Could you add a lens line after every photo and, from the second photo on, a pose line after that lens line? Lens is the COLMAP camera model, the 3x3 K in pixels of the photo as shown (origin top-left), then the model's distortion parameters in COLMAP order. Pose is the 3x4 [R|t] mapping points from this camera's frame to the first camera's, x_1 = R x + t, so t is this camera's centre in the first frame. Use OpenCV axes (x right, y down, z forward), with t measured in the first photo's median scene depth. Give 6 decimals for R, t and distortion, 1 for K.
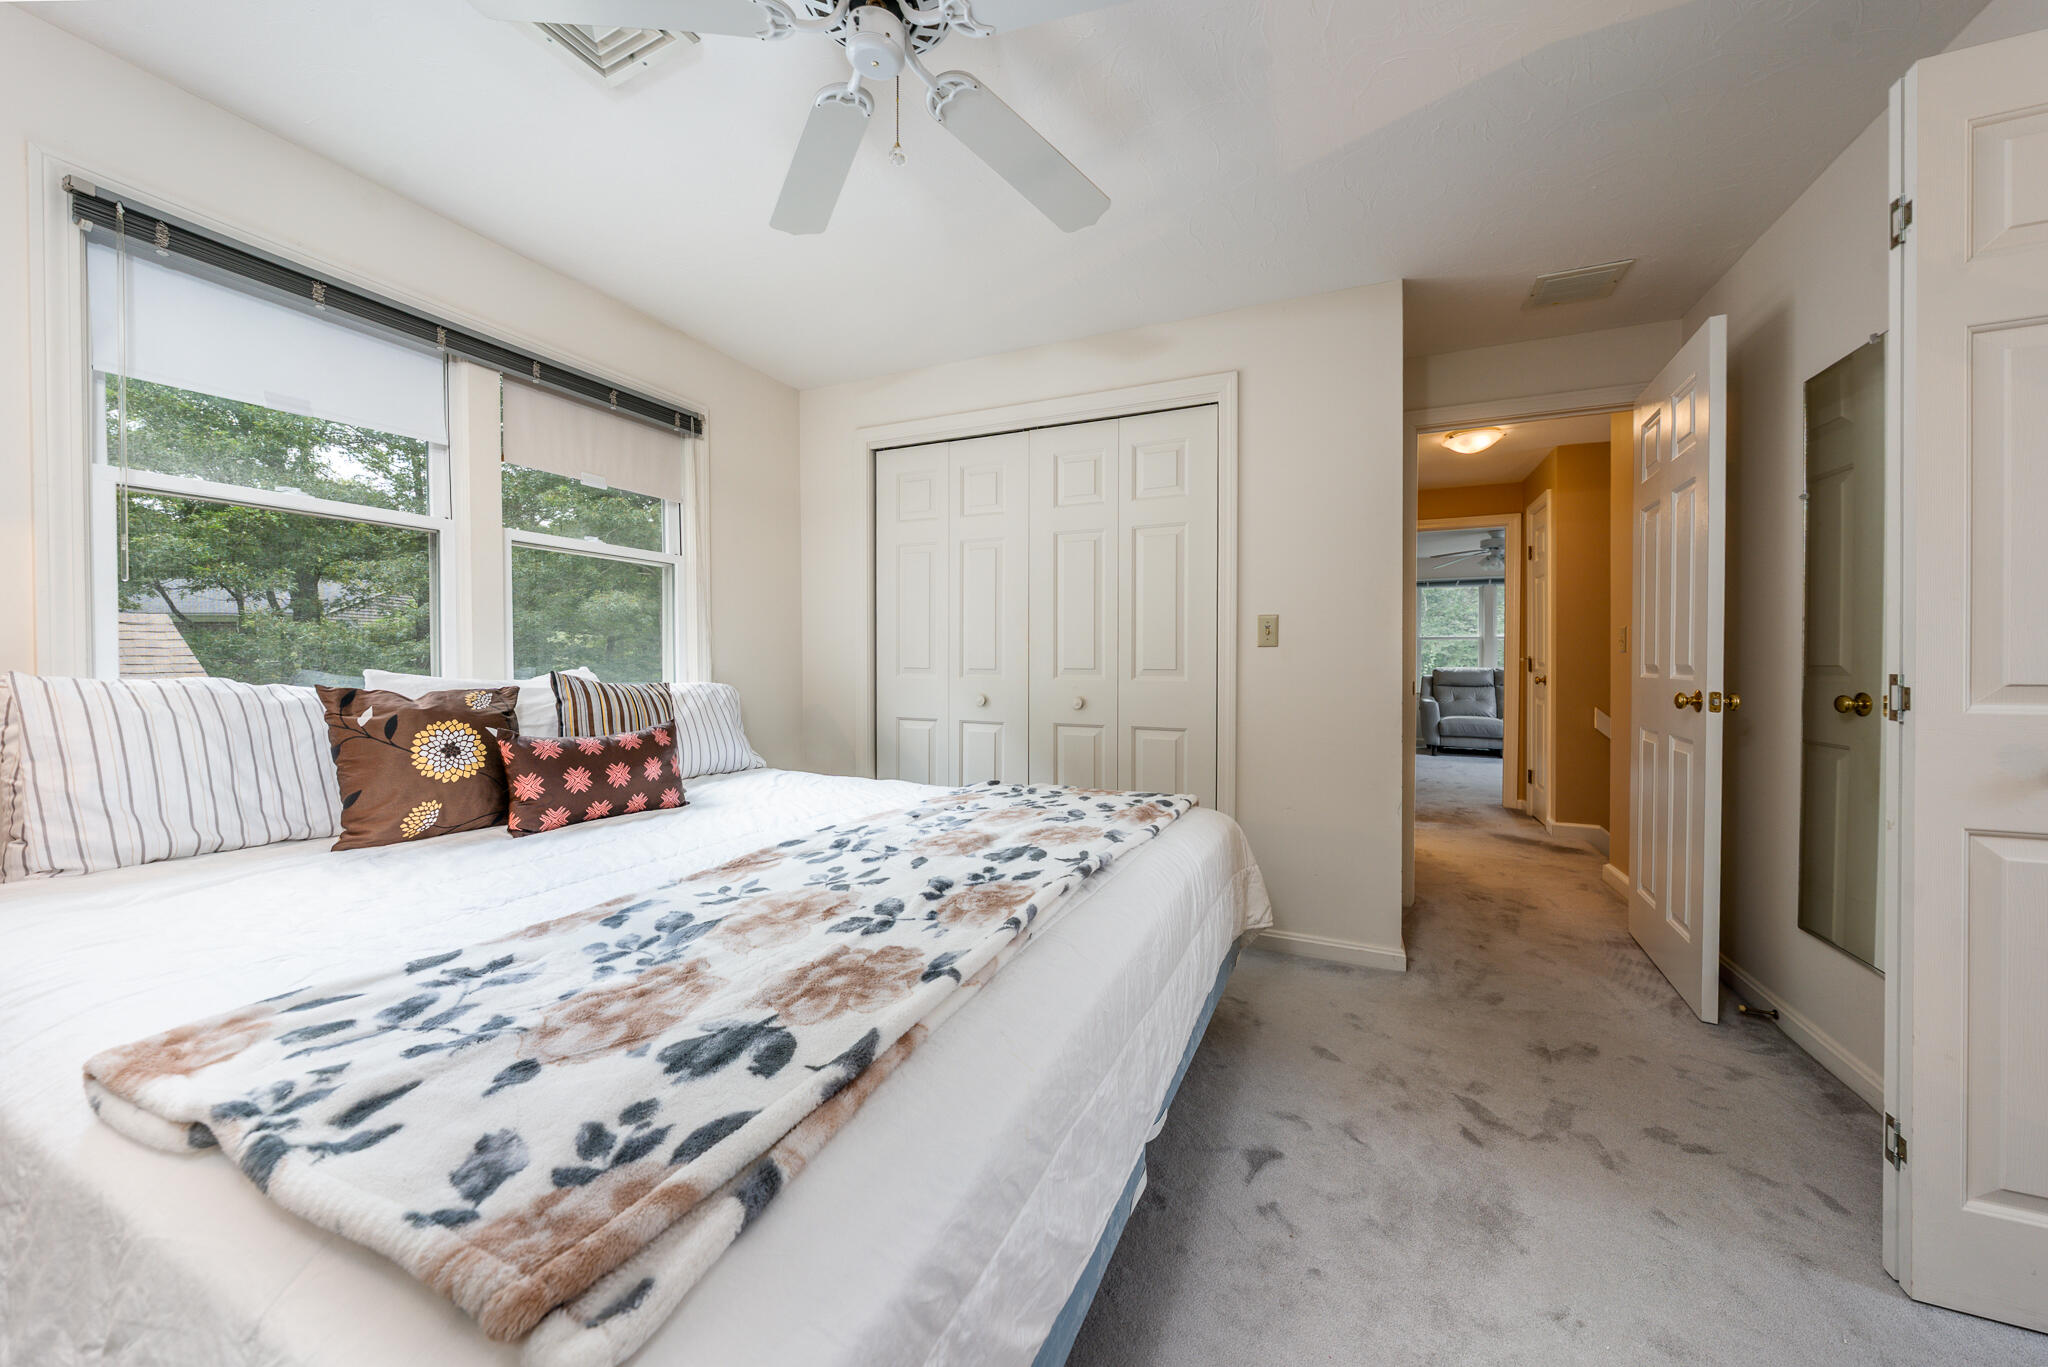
lens RADIAL K [[709.8, 0, 1027.7], [0, 709.8, 673.0], [0, 0, 1]] dist [-0.001496, -0.000224]
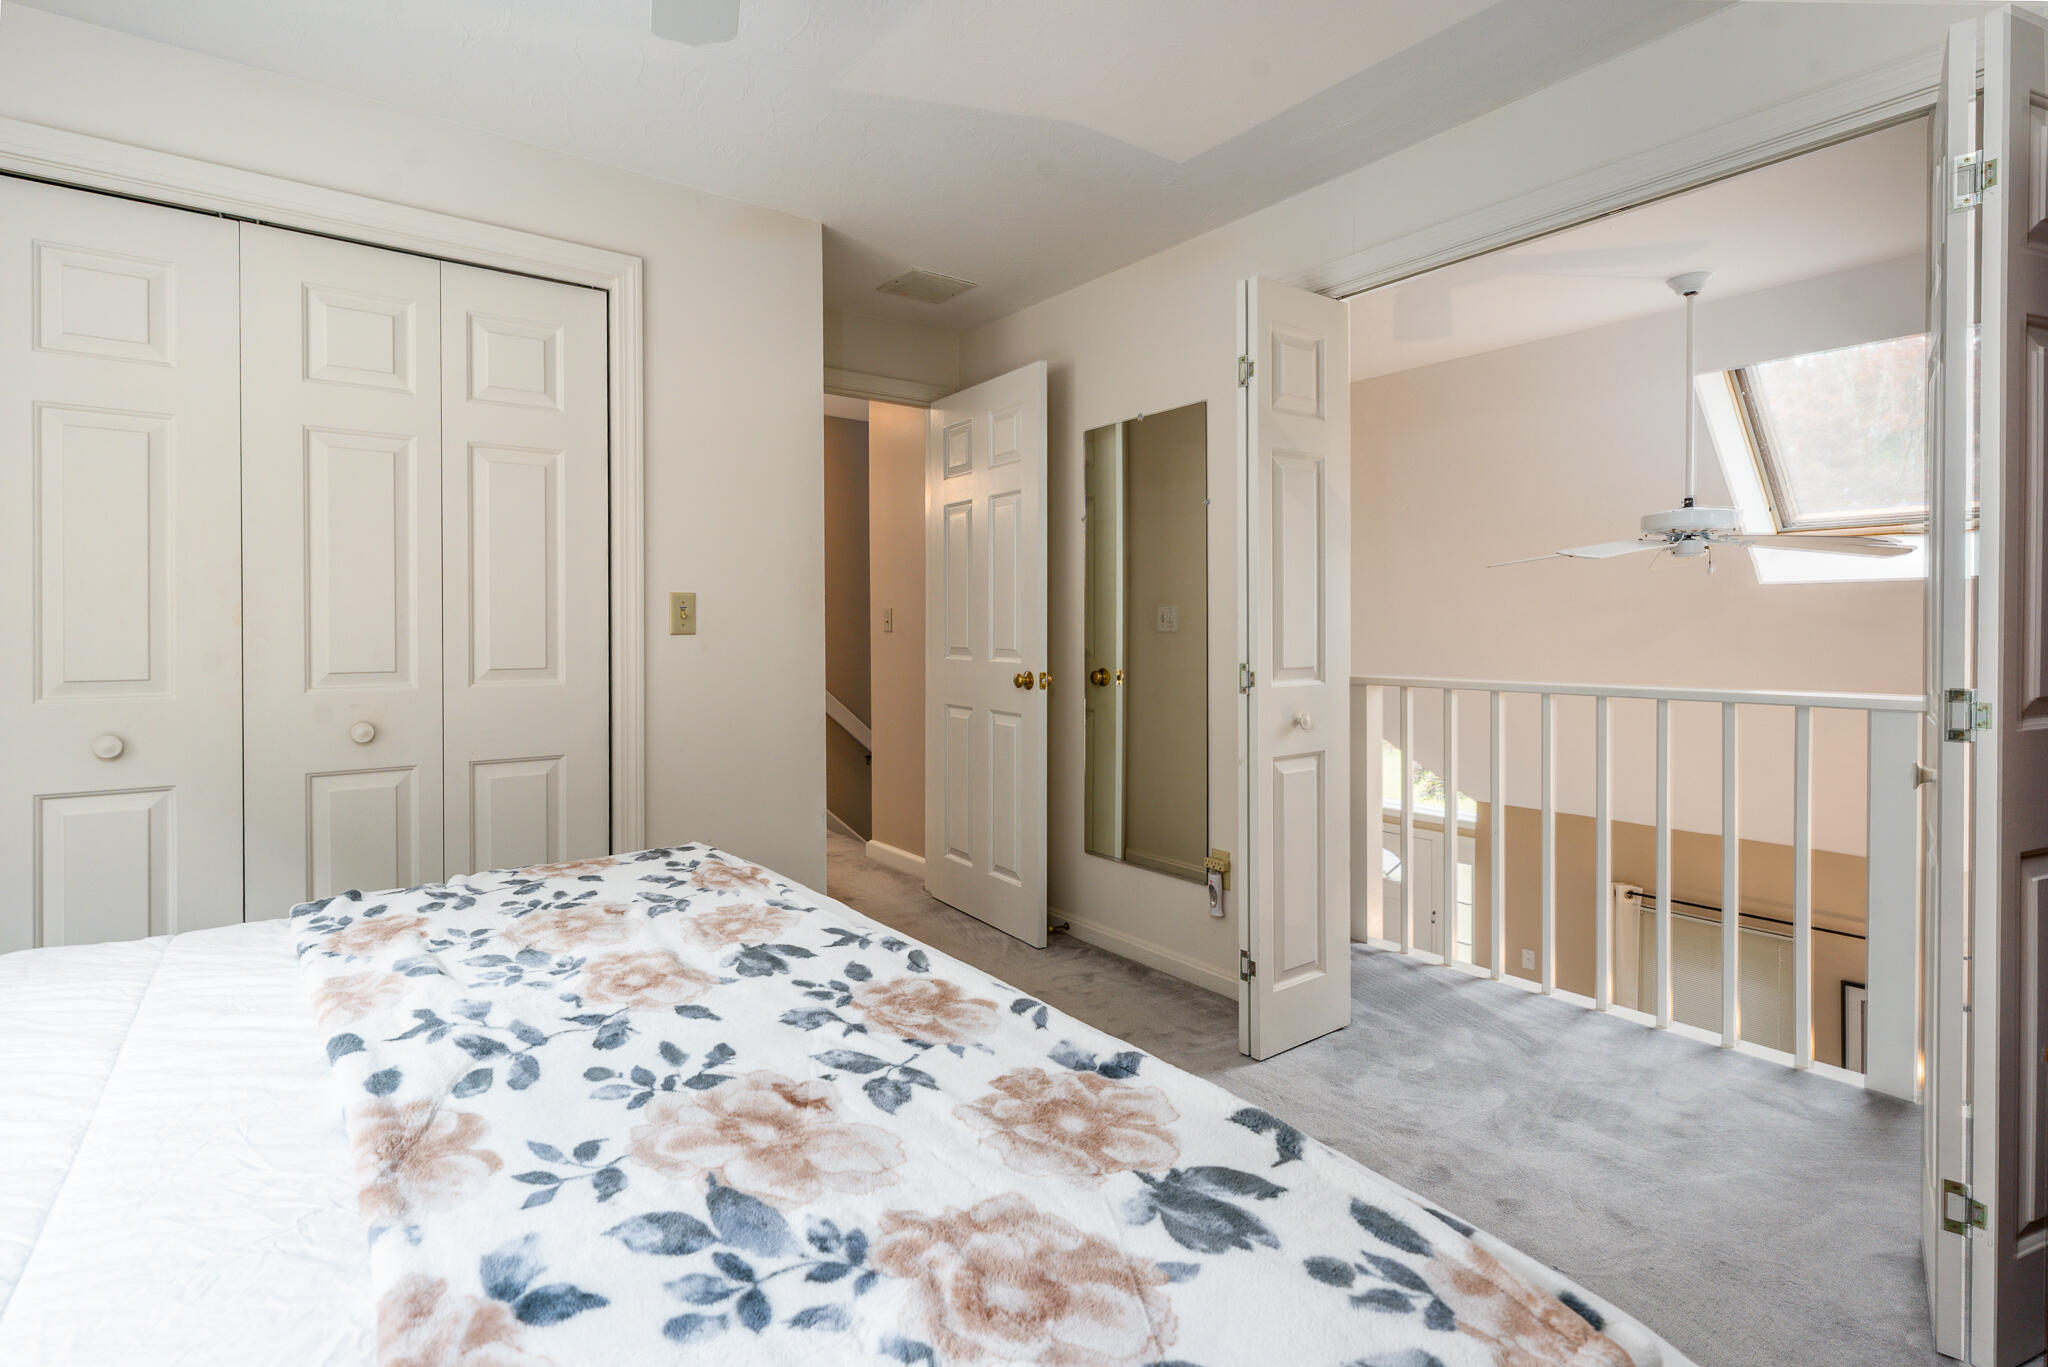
lens RADIAL K [[978.4, 0, 1018.1], [0, 978.4, 637.1], [0, 0, 1]] dist [0.001717, 0.000541]
pose [[0.494355, -0.011981, 0.869177, -0.895560], [0.016397, 0.999856, 0.004456, -0.074476], [-0.869105, 0.012050, 0.494480, 0.382113]]
